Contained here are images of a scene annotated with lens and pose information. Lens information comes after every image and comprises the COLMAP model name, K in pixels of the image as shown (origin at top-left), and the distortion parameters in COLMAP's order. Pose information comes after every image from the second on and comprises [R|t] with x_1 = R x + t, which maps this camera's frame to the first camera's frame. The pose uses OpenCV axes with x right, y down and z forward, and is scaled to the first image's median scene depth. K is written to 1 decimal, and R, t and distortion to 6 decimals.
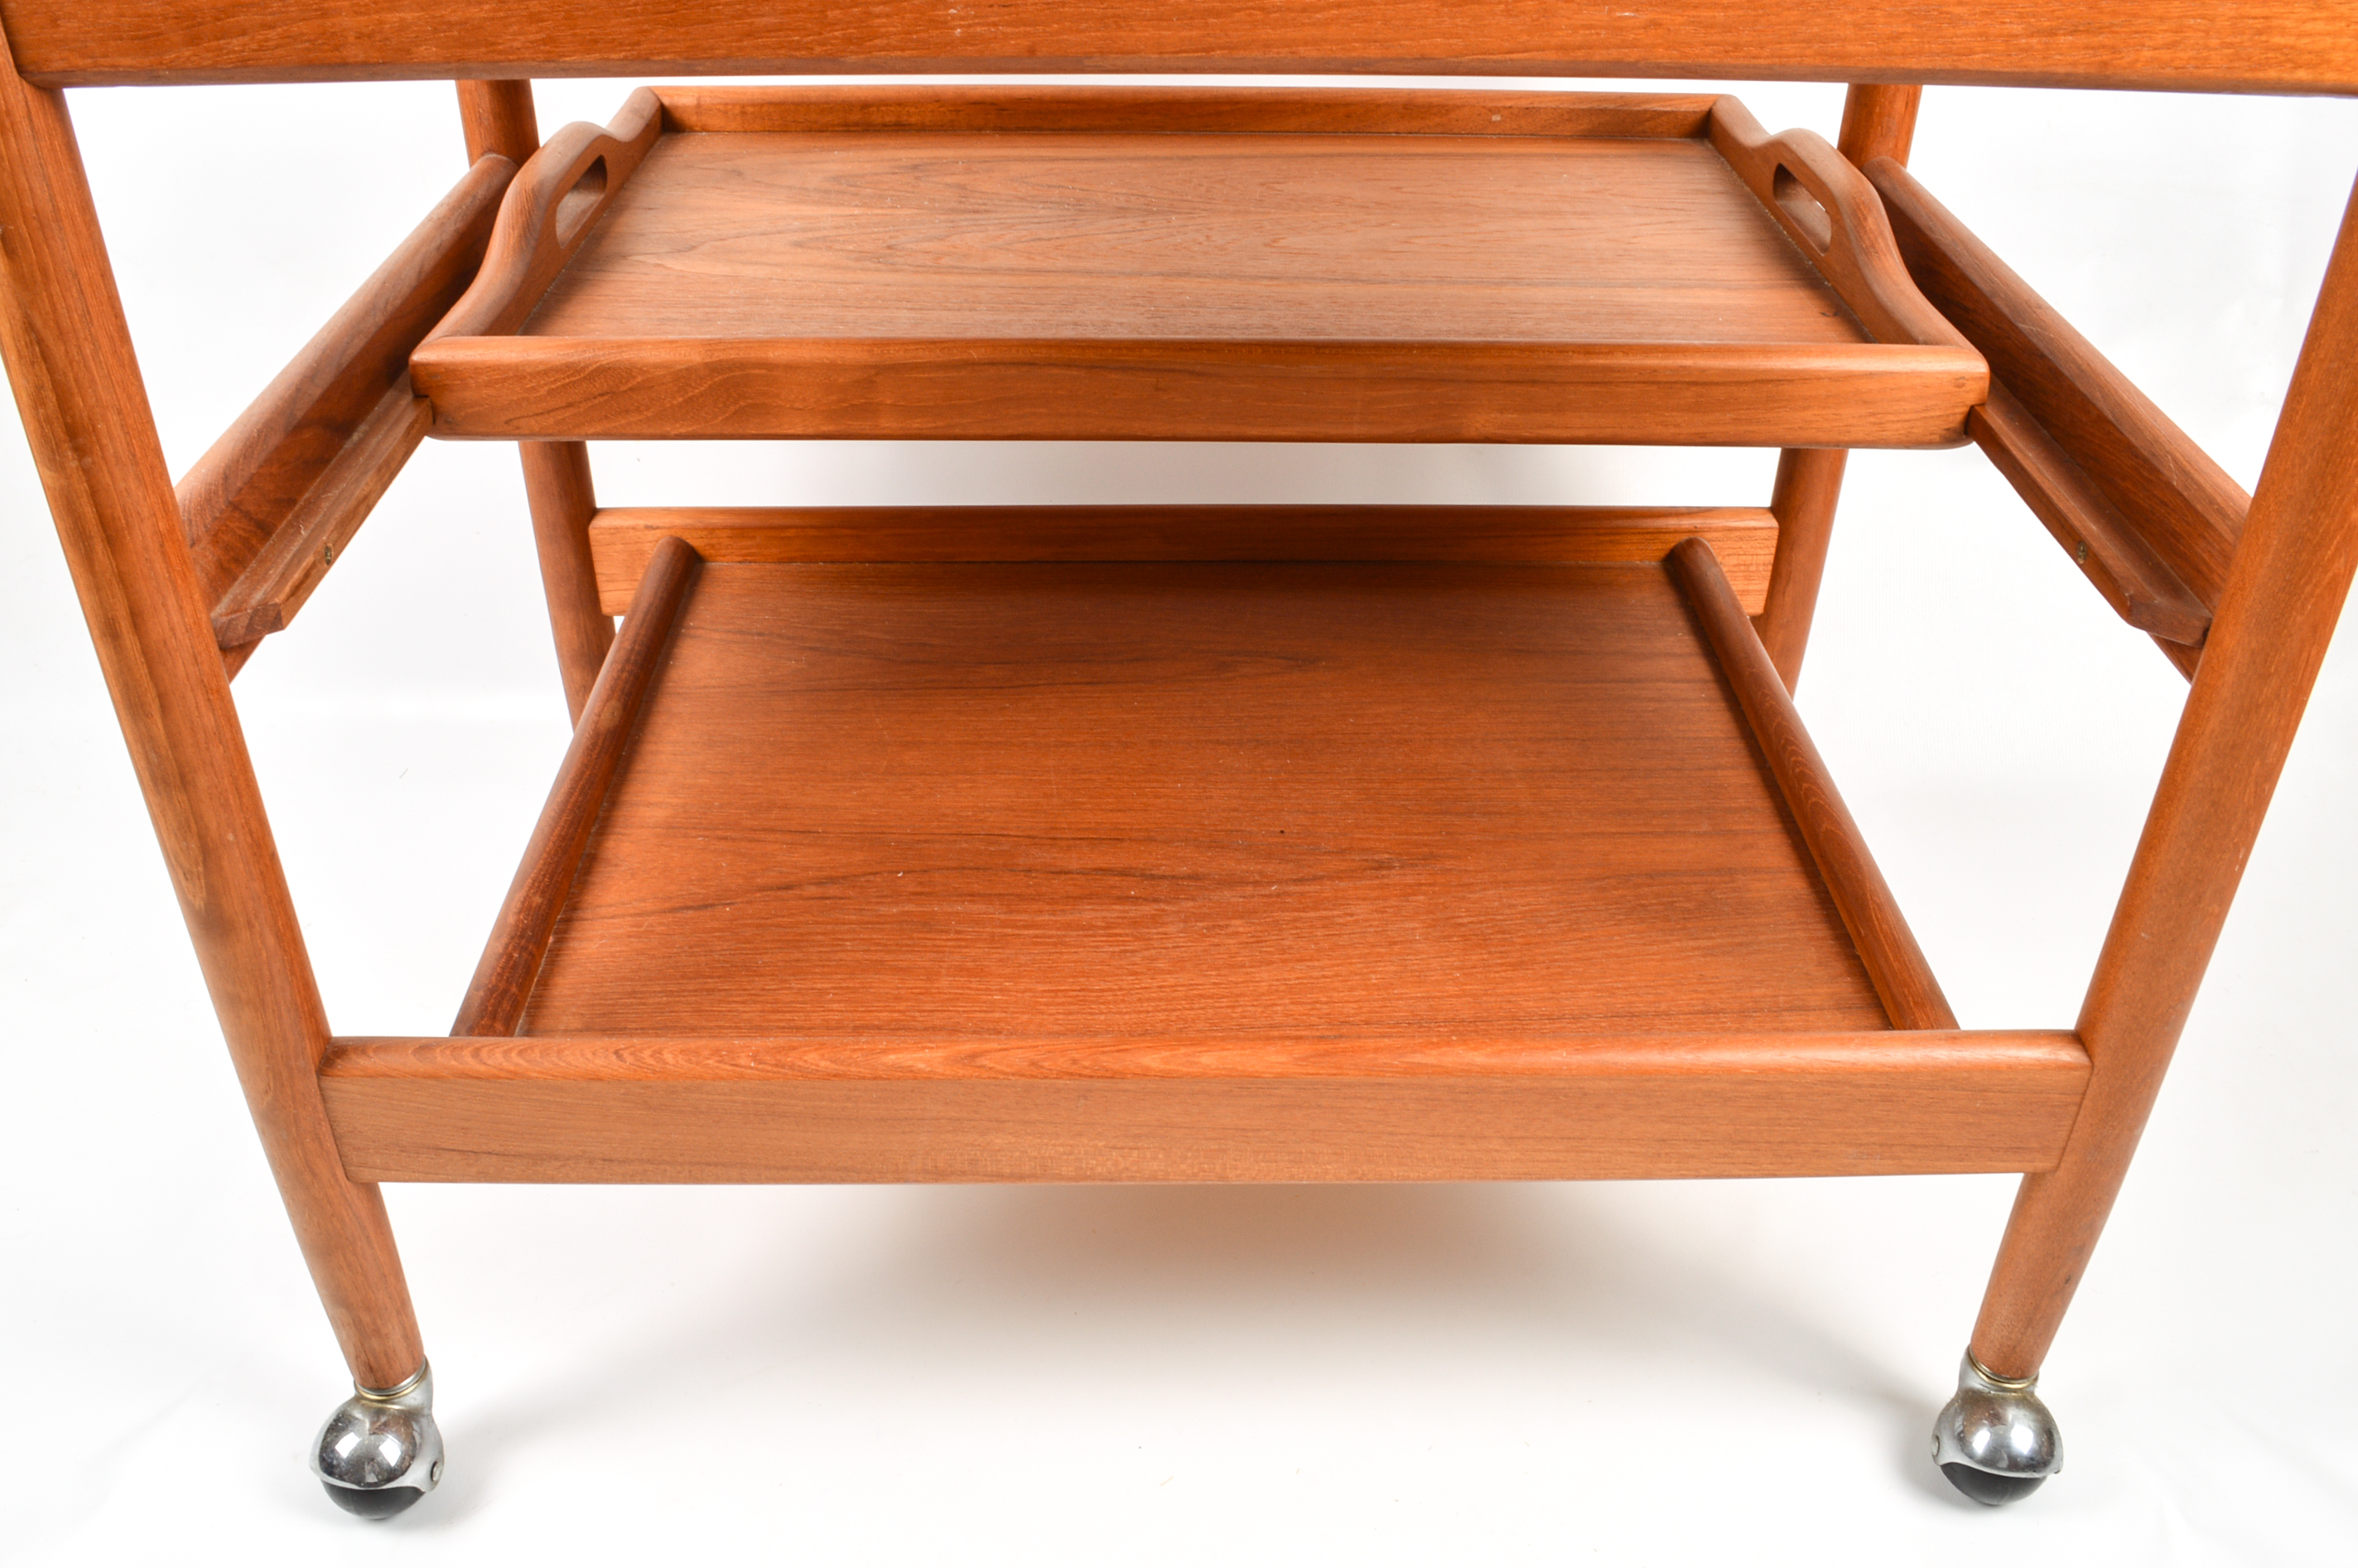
lens RADIAL K [[1978.3, 0, 1163.4], [0, 1978.3, 783.3], [0, 0, 1]] dist [-0.085187, 0.010230]
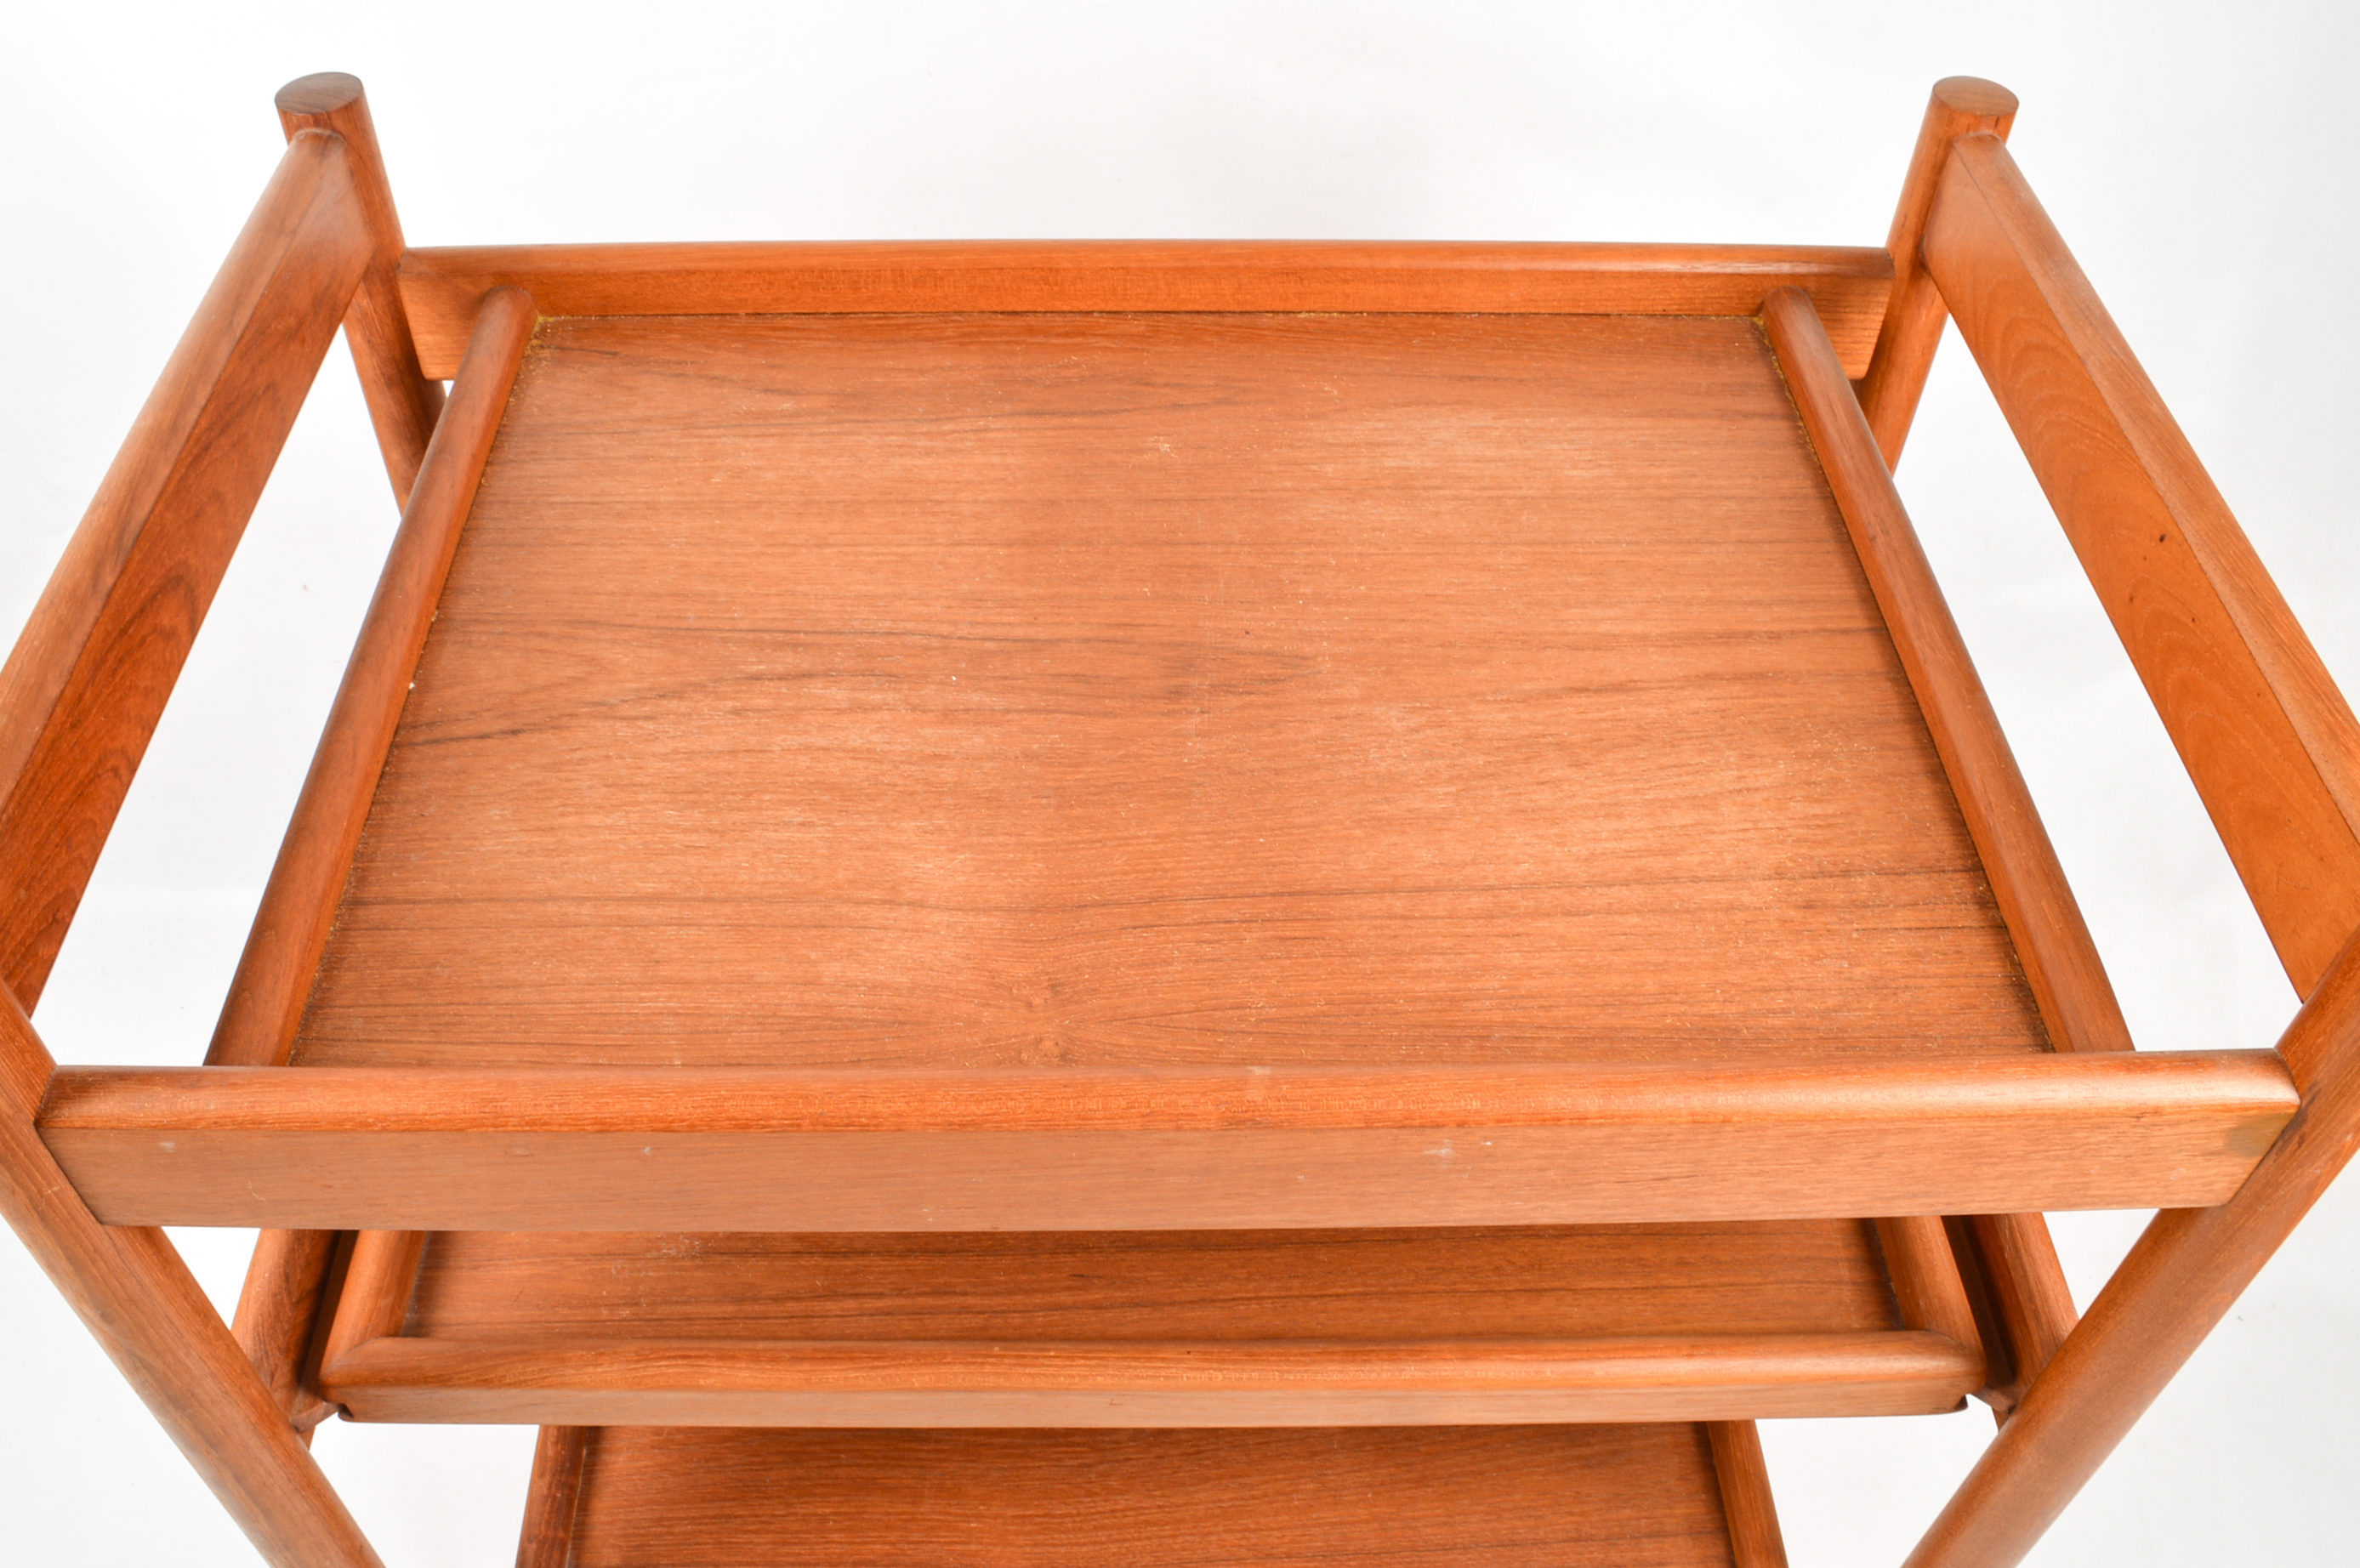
lens RADIAL K [[2020.5, 0, 1138.4], [0, 2020.5, 817.7], [0, 0, 1]] dist [-0.082877, 0.001764]
pose [[0.999973, -0.000478, 0.007388, 0.005585], [-0.001206, 0.974053, 0.226316, -0.620954], [-0.007304, -0.226318, 0.974026, -0.065808]]
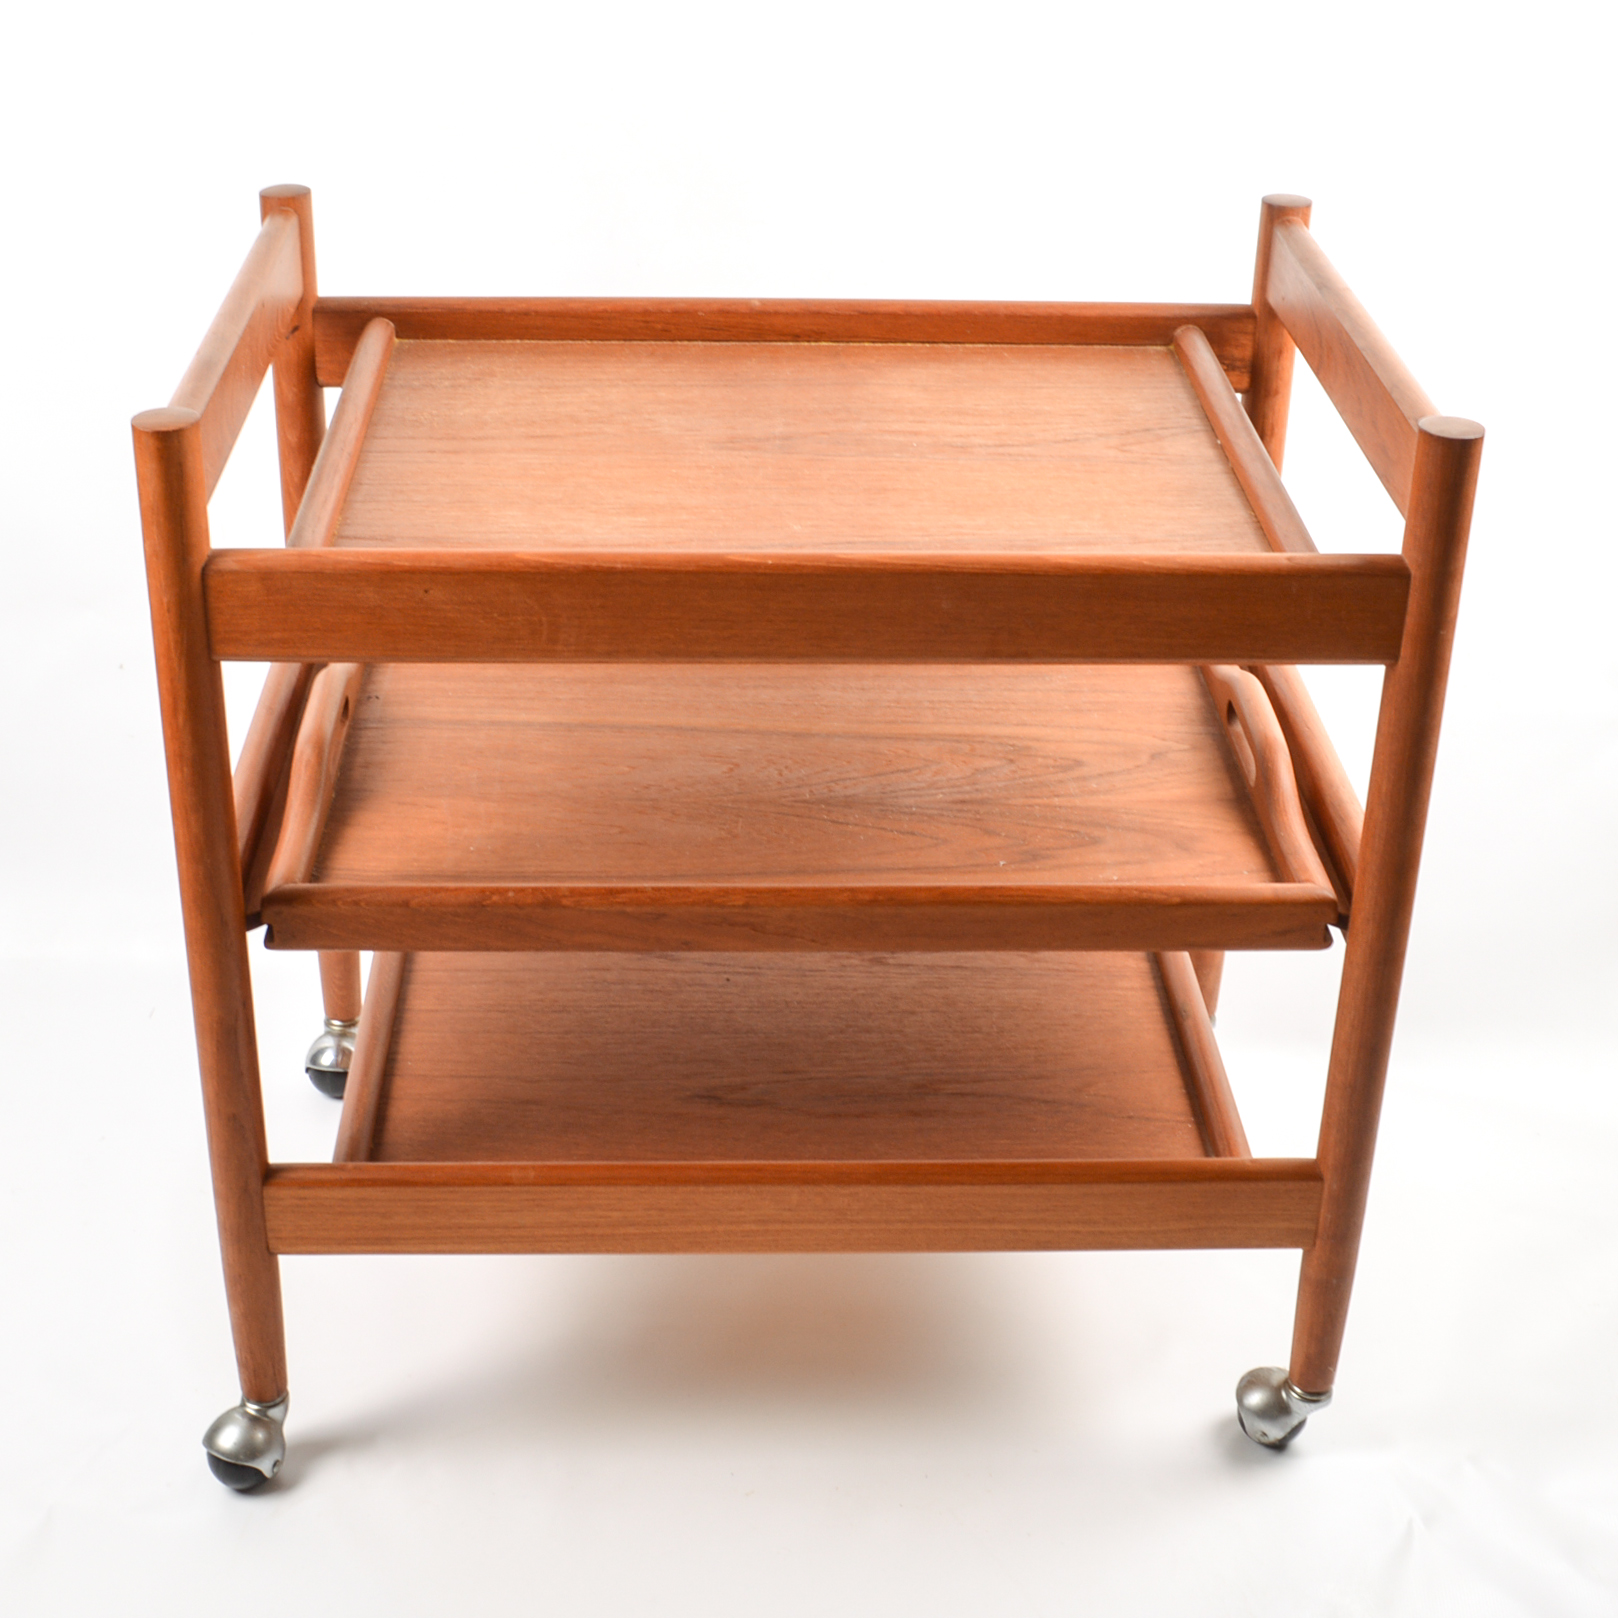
lens RADIAL K [[2601.7, 0, 782.7], [0, 2601.7, 808.3], [0, 0, 1]] dist [-0.157216, -0.026634]
pose [[-0.999492, -0.012553, -0.029286, 0.099238], [-0.031794, 0.453150, 0.890867, -2.337752], [0.002088, 0.891346, -0.453319, 2.246702]]
